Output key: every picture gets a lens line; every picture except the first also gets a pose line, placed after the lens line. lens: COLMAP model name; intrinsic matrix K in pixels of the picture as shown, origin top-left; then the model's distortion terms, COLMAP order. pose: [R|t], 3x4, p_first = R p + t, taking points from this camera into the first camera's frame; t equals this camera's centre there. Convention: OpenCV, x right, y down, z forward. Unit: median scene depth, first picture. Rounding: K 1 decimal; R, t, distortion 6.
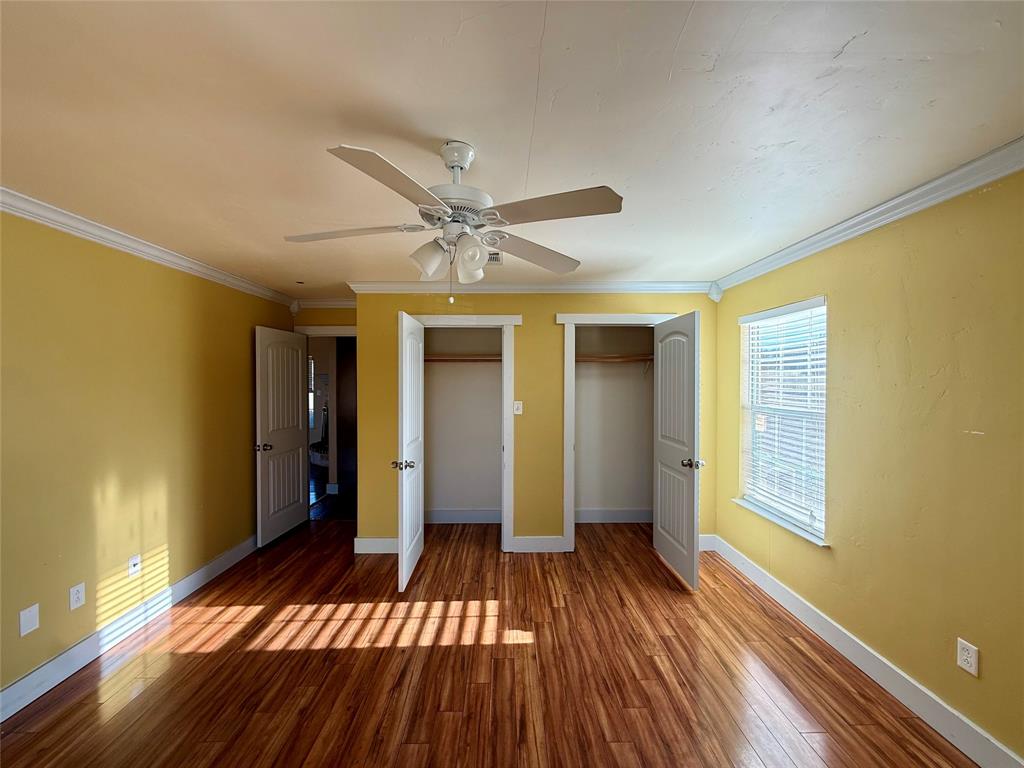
lens RADIAL K [[405.9, 0, 506.4], [0, 405.9, 384.7], [0, 0, 1]] dist [0.003065, -0.001756]
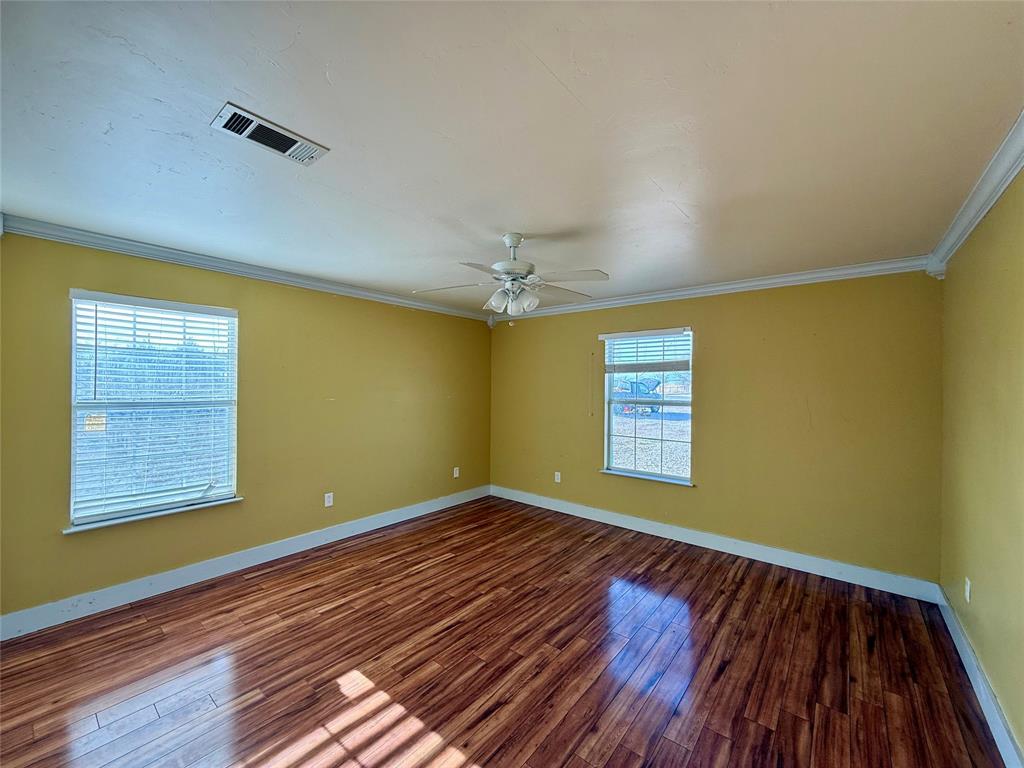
lens RADIAL K [[405.9, 0, 509.1], [0, 405.9, 382.9], [0, 0, 1]] dist [0.003065, -0.001756]
pose [[-0.764950, -0.004182, 0.644077, -0.870422], [-0.000492, 0.999982, 0.005909, 0.006876], [-0.644090, 0.004203, -0.764938, 1.682559]]
